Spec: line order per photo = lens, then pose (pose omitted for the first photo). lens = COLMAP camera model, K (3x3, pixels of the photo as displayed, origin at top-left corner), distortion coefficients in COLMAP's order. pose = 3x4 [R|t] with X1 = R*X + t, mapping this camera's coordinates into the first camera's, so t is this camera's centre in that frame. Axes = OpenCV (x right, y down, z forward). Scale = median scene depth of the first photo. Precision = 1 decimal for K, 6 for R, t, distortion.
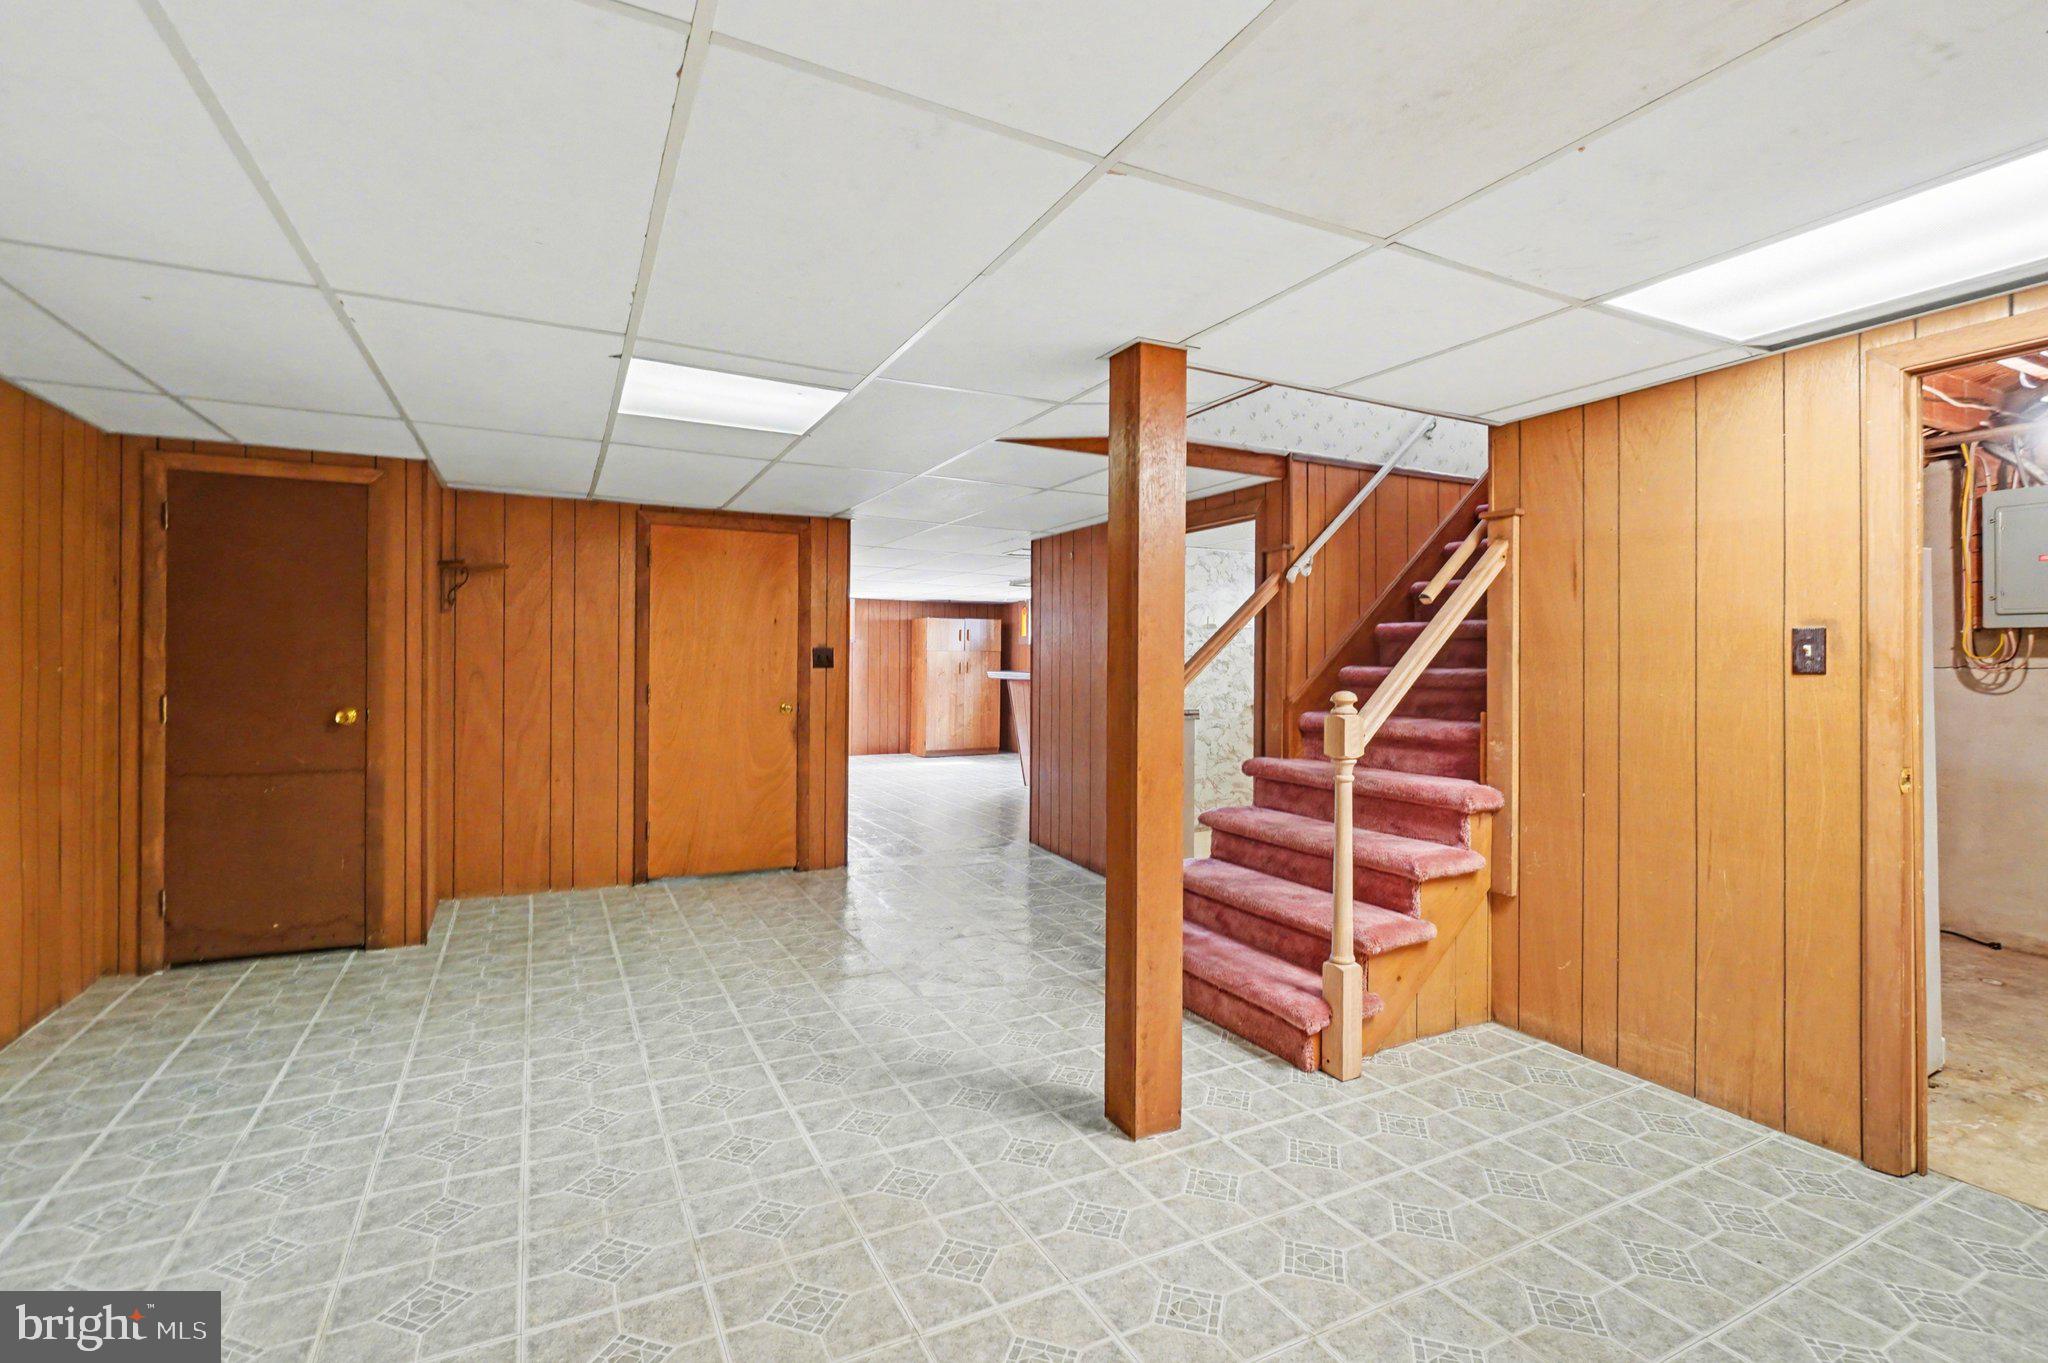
lens RADIAL K [[927.0, 0, 1017.8], [0, 927.0, 670.2], [0, 0, 1]] dist [0.000024, 0.000008]
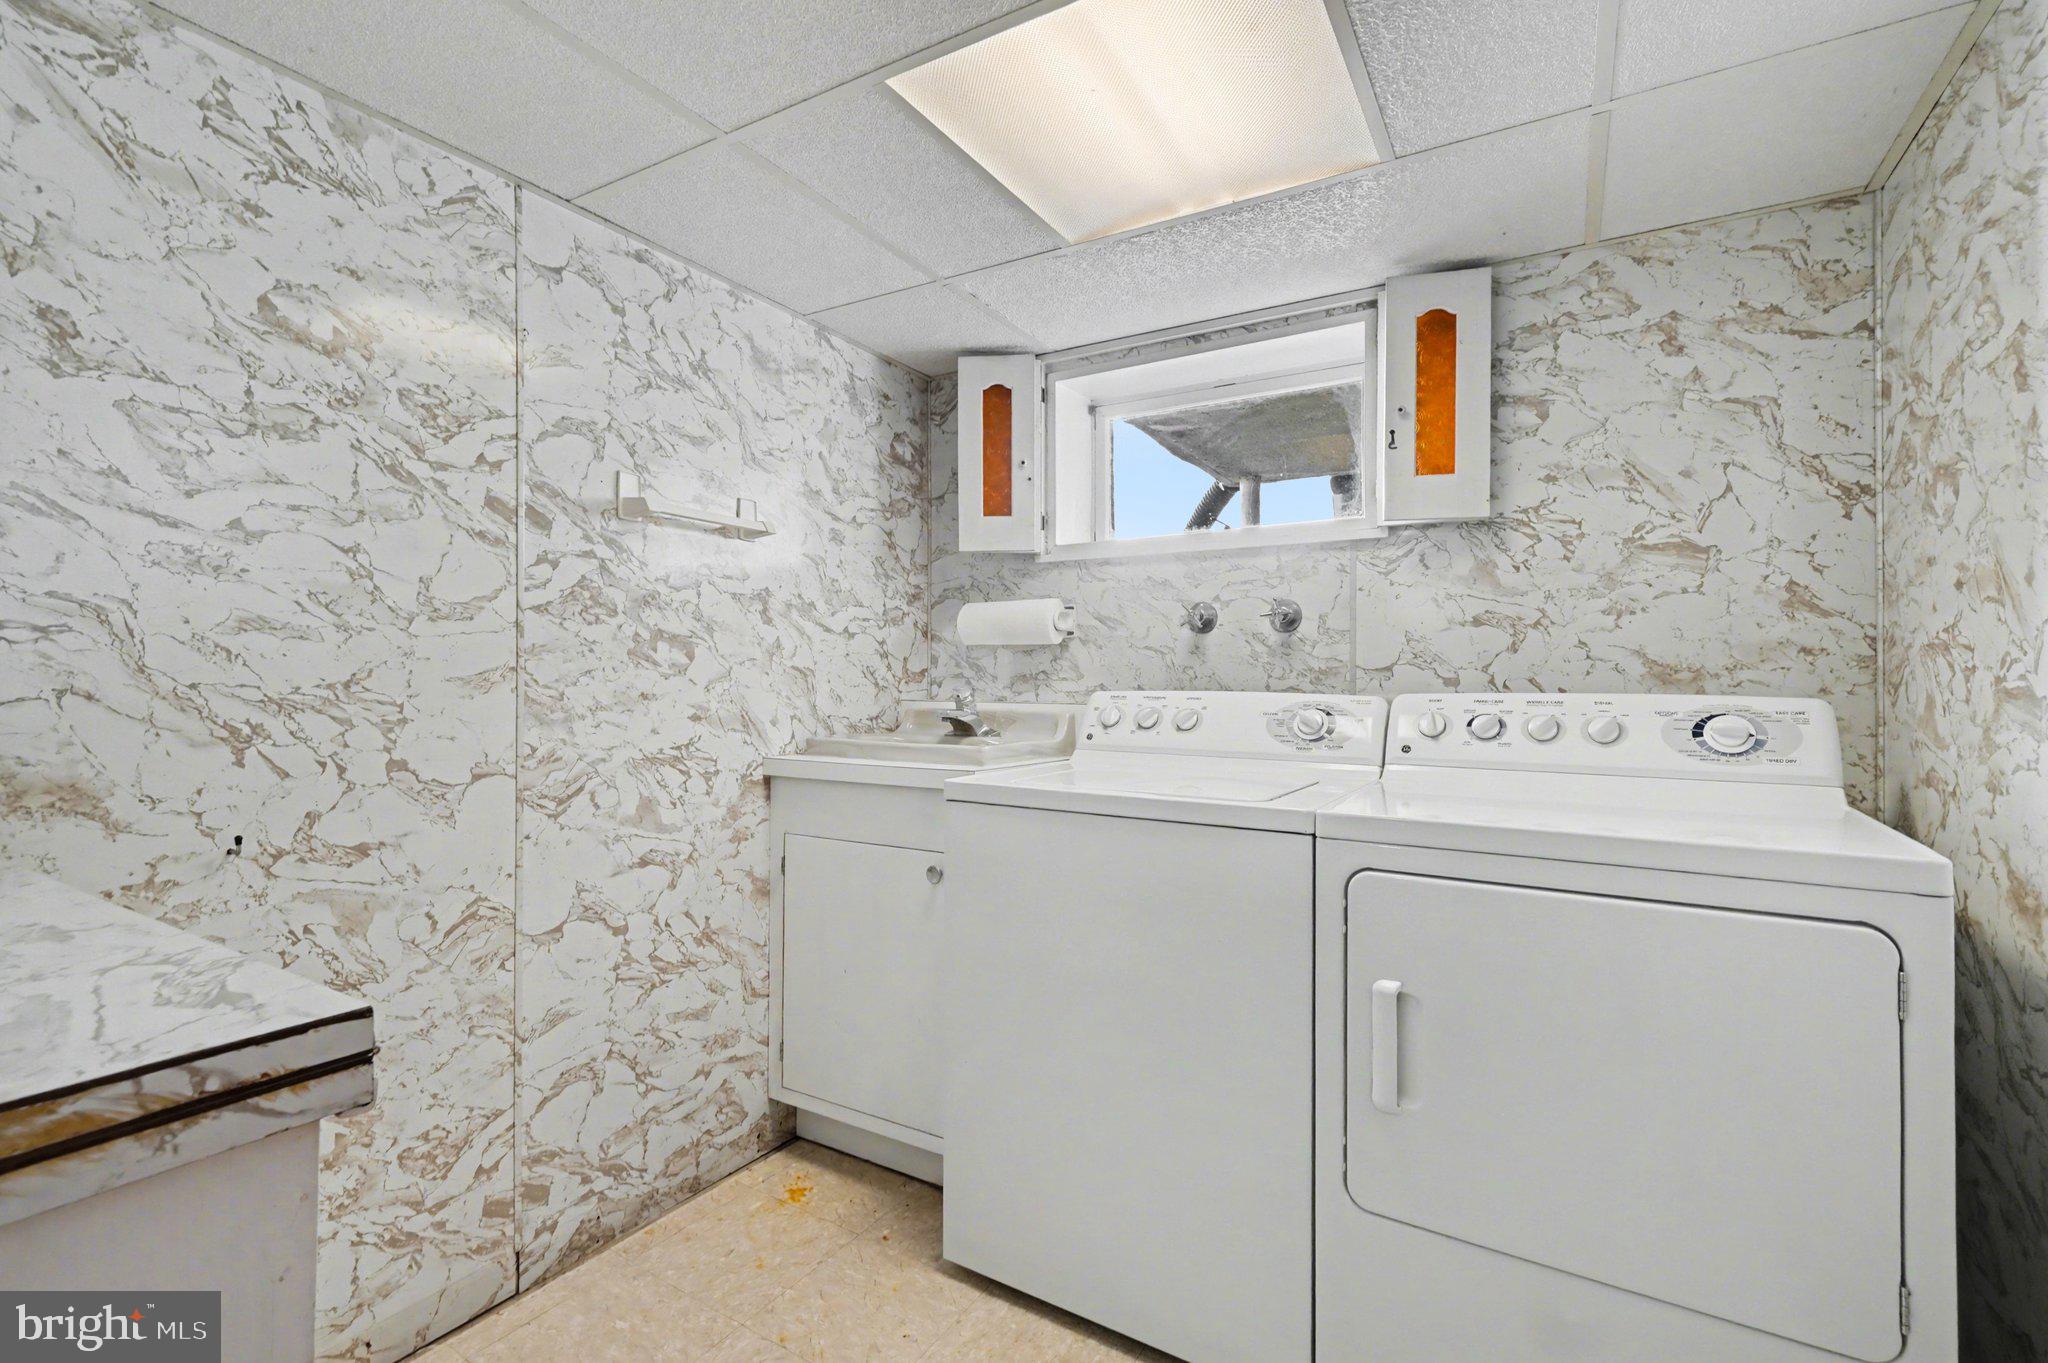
lens RADIAL K [[927.0, 0, 1017.8], [0, 927.0, 670.2], [0, 0, 1]] dist [0.000024, 0.000008]
pose [[0.850936, 0.001575, 0.525267, 0.160693], [-0.000737, 0.999998, -0.001806, 0.002518], [-0.525269, 0.001149, 0.850936, 0.694685]]
